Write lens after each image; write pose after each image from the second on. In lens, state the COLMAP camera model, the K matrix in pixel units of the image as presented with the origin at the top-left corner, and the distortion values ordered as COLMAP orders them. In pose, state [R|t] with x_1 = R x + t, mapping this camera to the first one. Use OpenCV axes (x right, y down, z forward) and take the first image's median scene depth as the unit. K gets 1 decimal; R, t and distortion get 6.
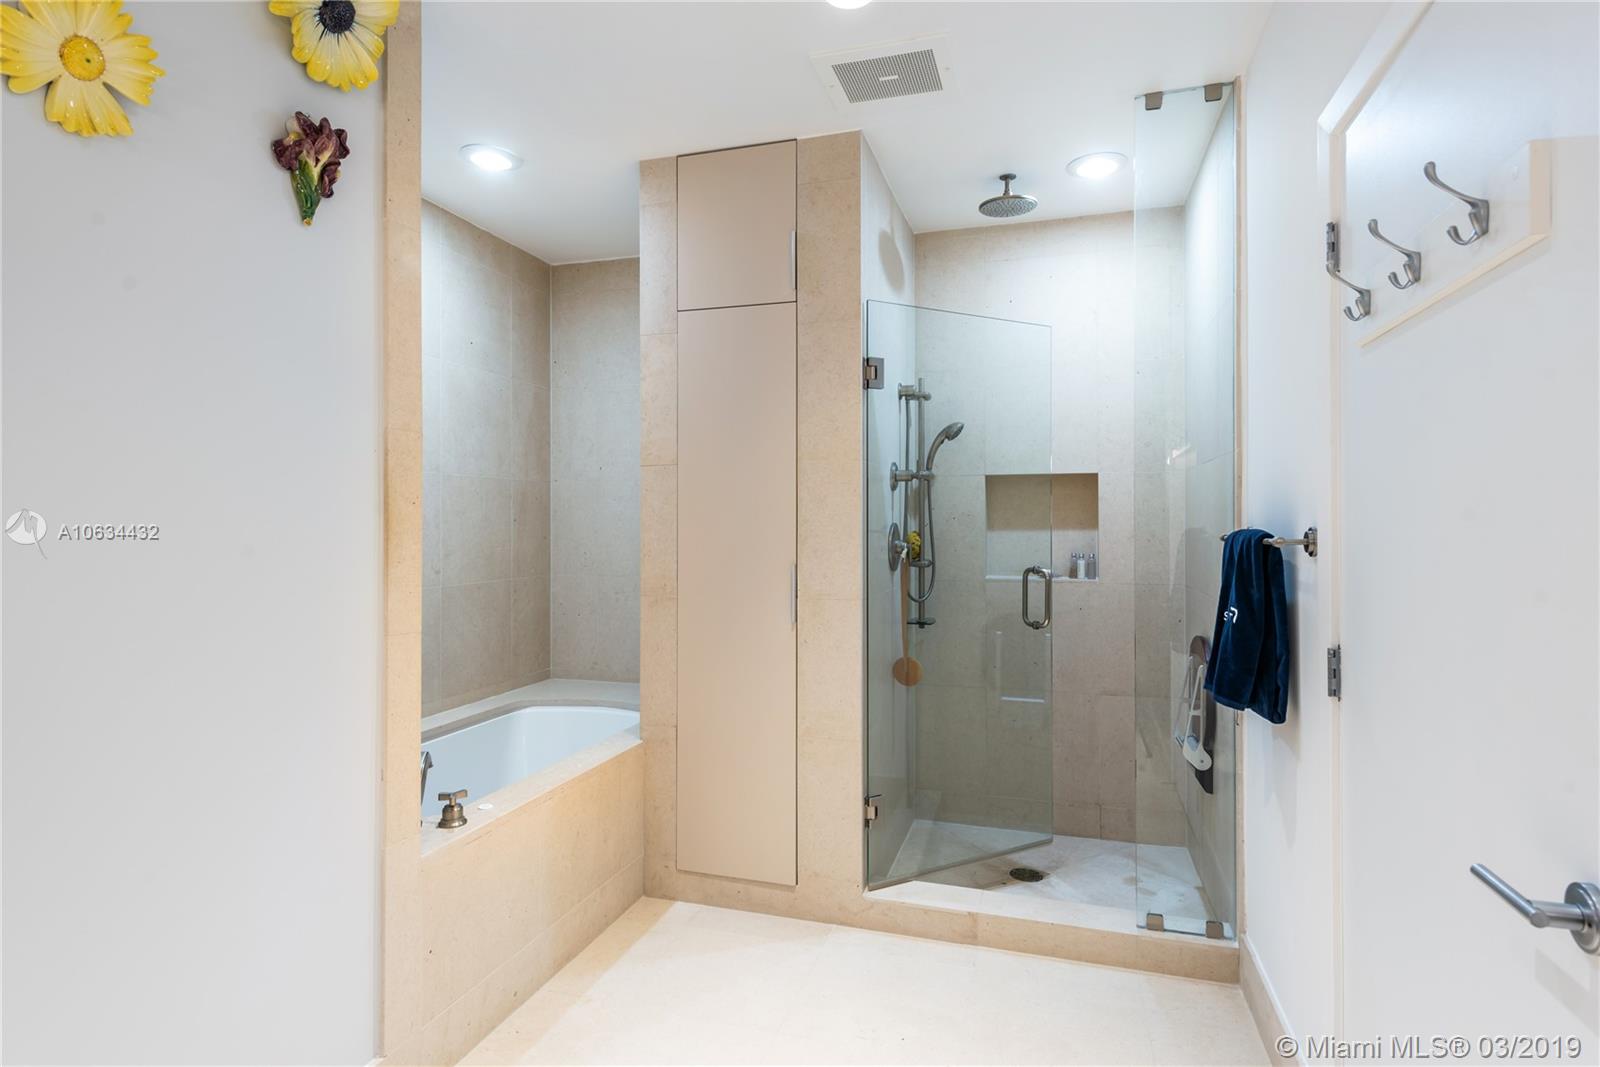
lens RADIAL K [[835.7, 0, 800.0], [0, 835.7, 533.5], [0, 0, 1]] dist [0.001032, 0.000049]
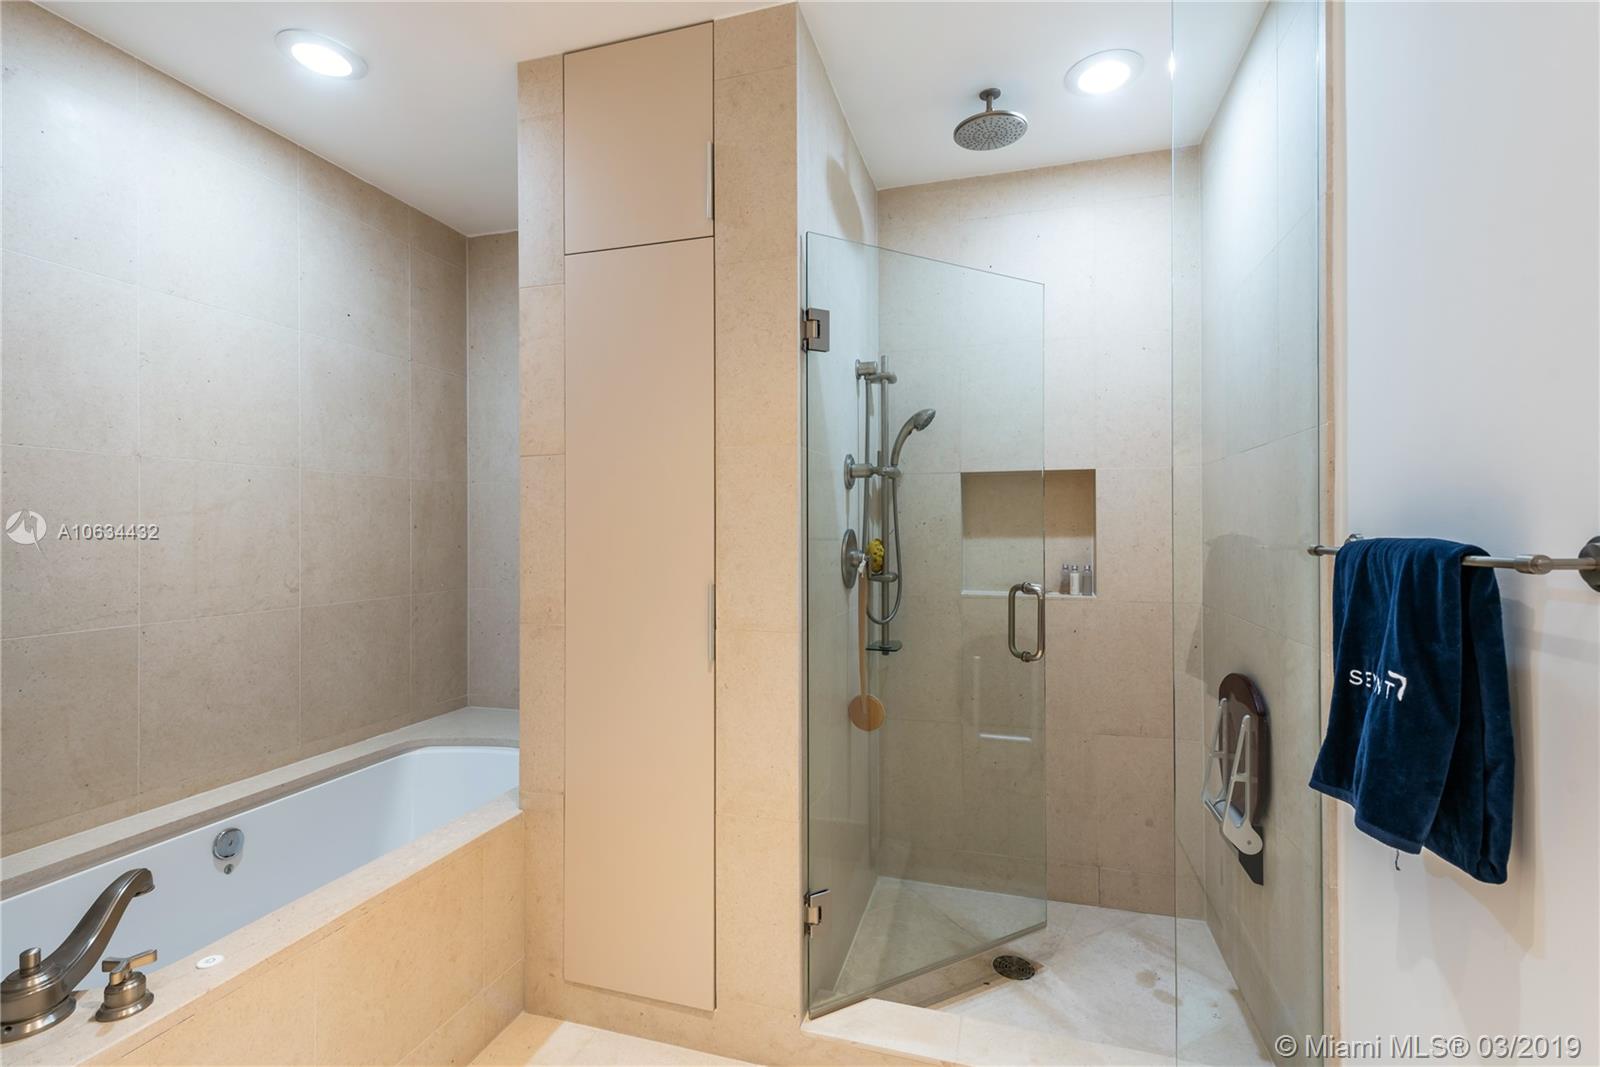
lens RADIAL K [[723.5, 0, 801.6], [0, 723.5, 539.6], [0, 0, 1]] dist [-0.000155, 0.000209]
pose [[0.999944, -0.002089, 0.010401, 0.060137], [0.002066, 0.999995, 0.002211, -0.004159], [-0.010405, -0.002189, 0.999943, 0.306618]]
